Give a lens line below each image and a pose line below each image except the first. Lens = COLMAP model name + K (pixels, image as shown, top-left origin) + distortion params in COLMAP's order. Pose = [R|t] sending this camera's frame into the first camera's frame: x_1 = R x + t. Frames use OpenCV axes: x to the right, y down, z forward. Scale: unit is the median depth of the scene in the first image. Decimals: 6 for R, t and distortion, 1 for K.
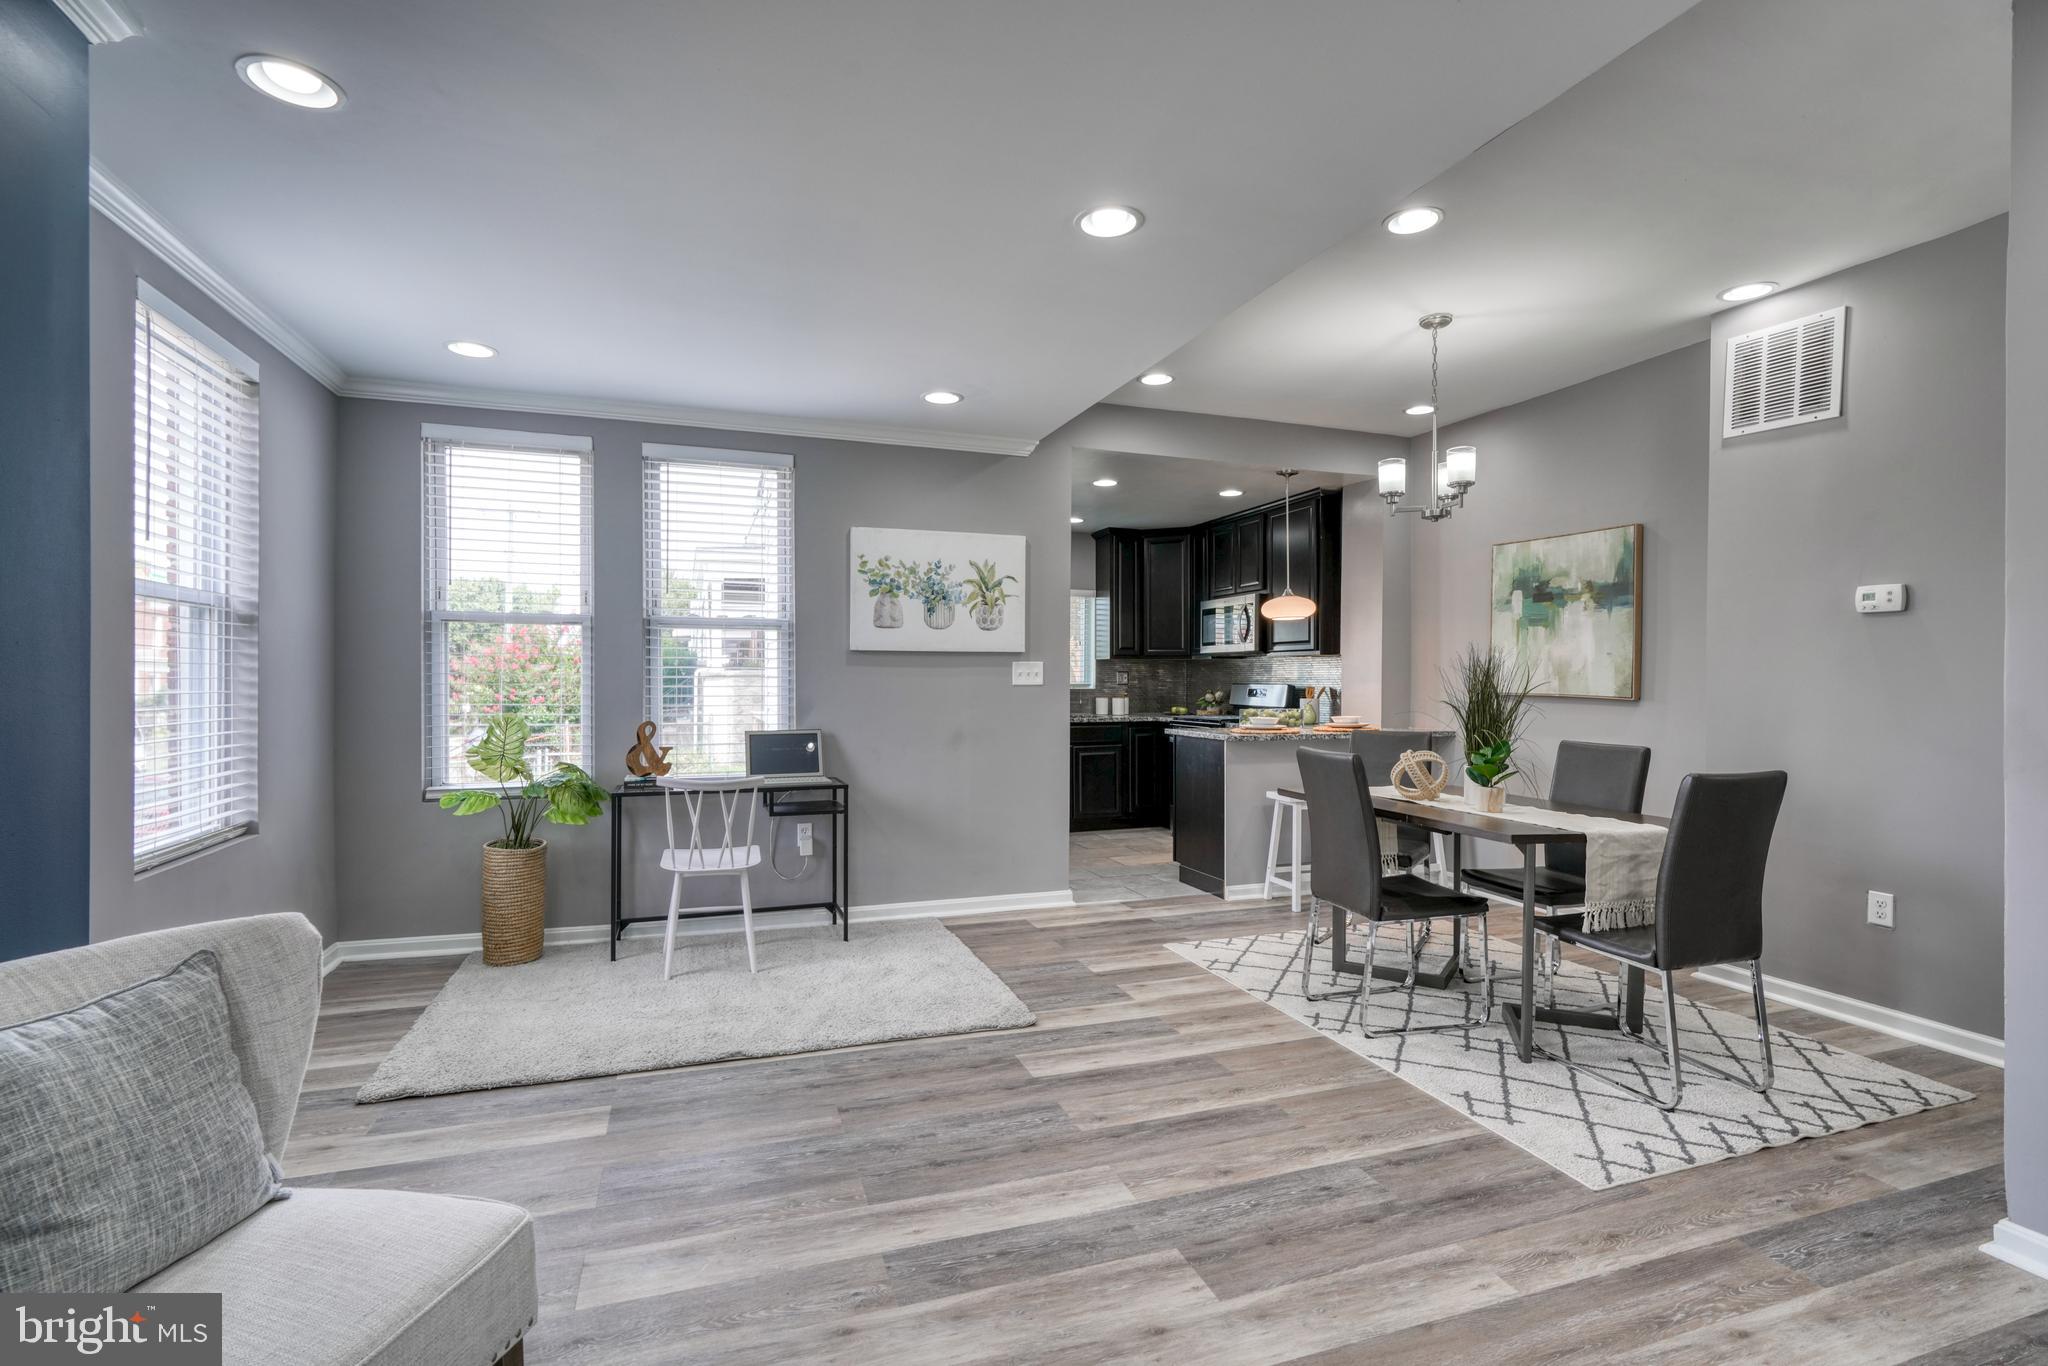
lens RADIAL K [[931.1, 0, 1013.8], [0, 931.1, 685.5], [0, 0, 1]] dist [-0.010326, 0.005944]
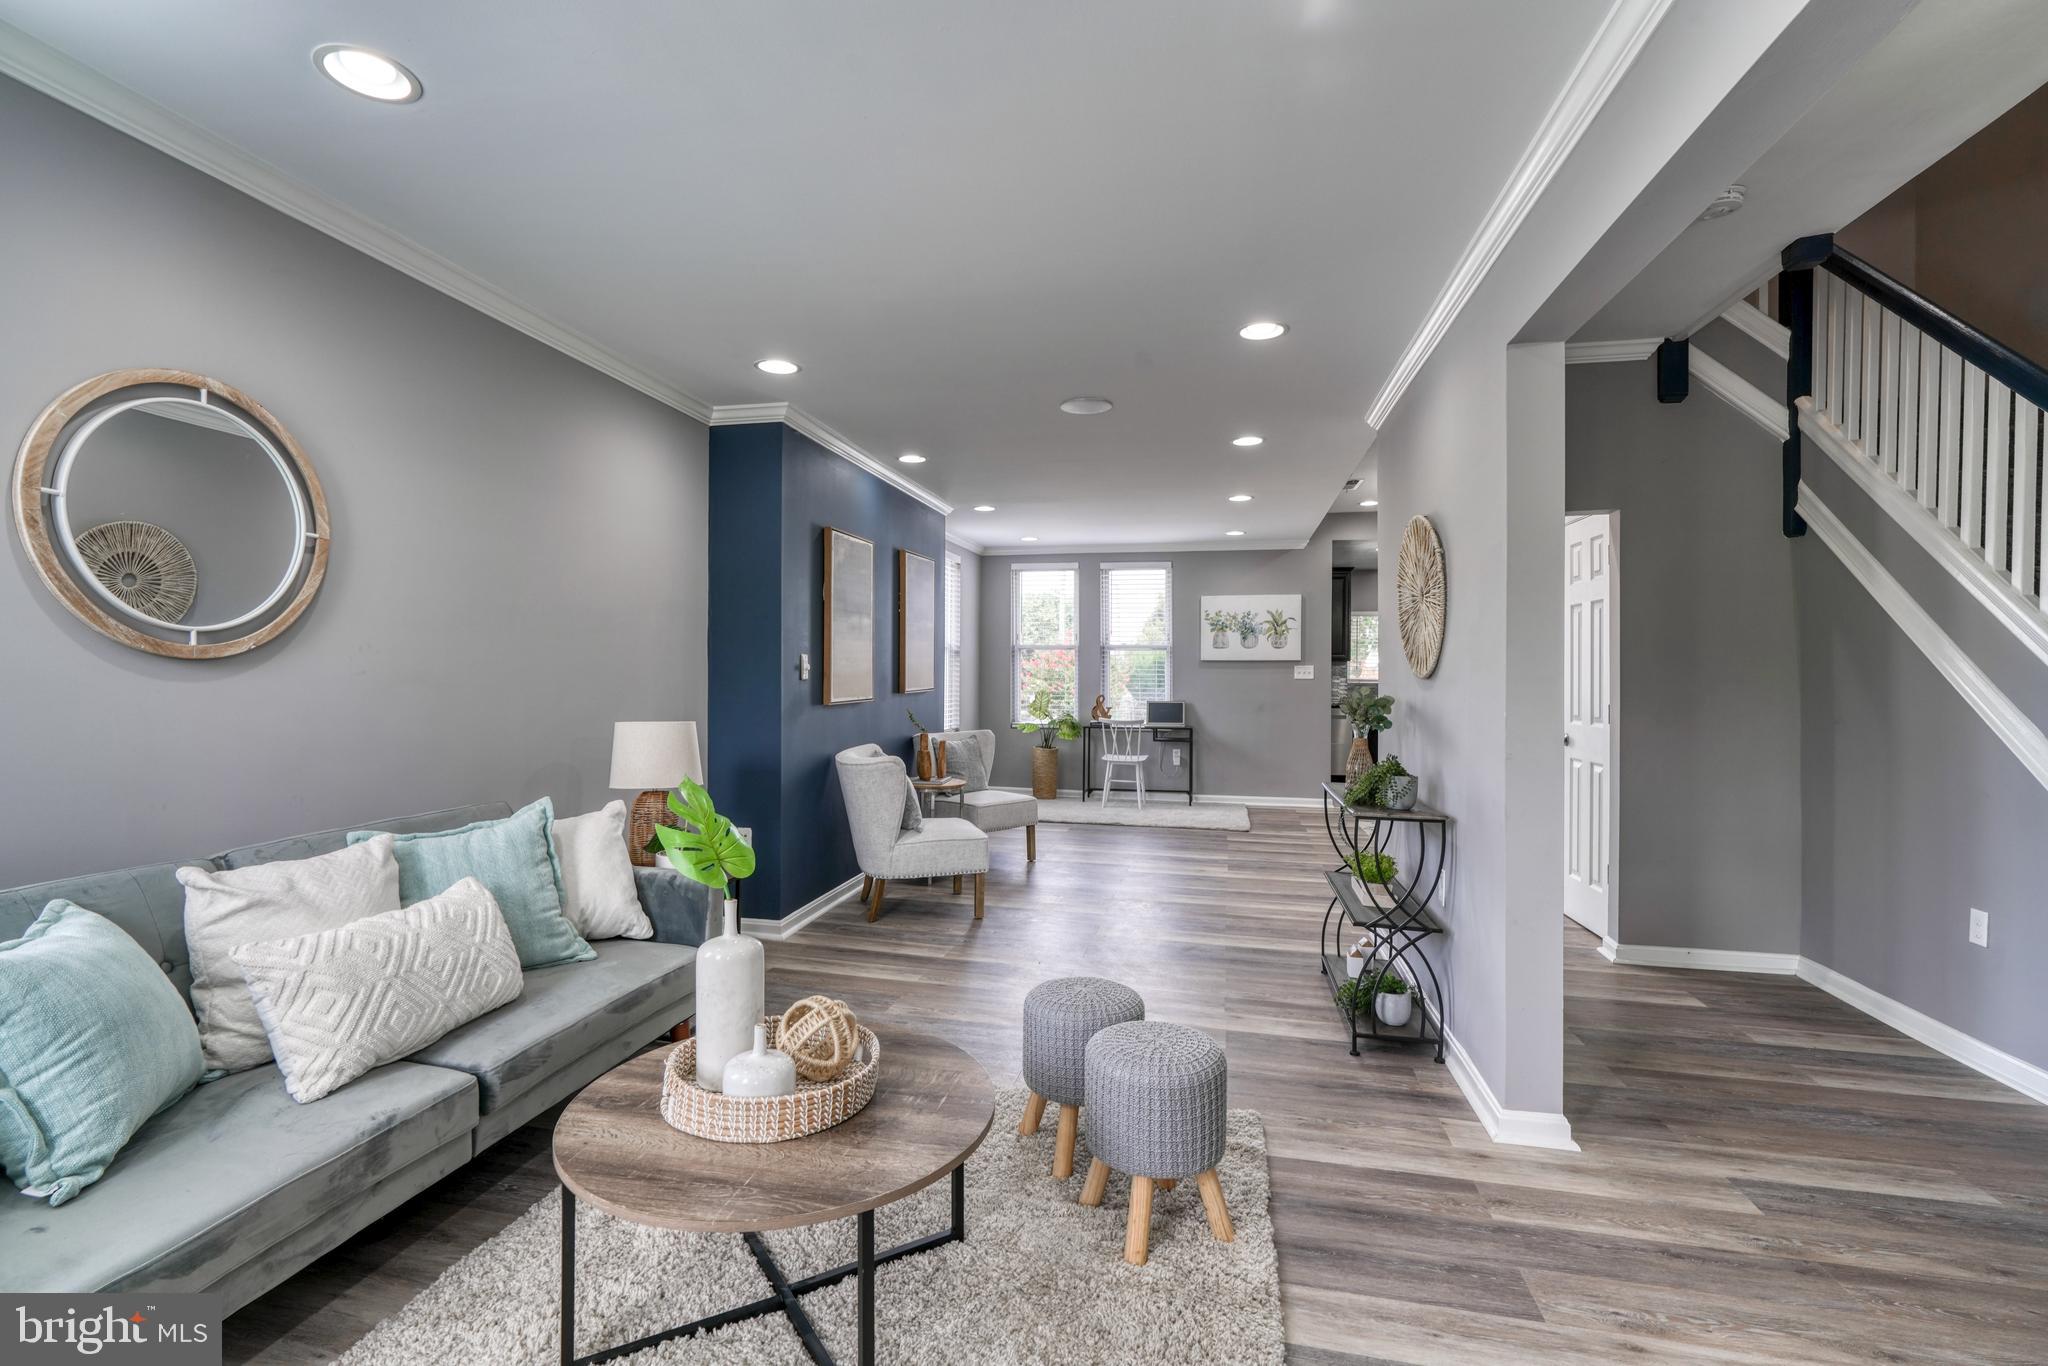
lens RADIAL K [[931.1, 0, 1024.4], [0, 931.1, 672.0], [0, 0, 1]] dist [-0.010326, 0.005944]
pose [[0.856641, 0.000437, -0.515913, 0.522264], [-0.005872, 0.999943, -0.008903, 0.005518], [0.515880, 0.010656, 0.856594, -0.862161]]
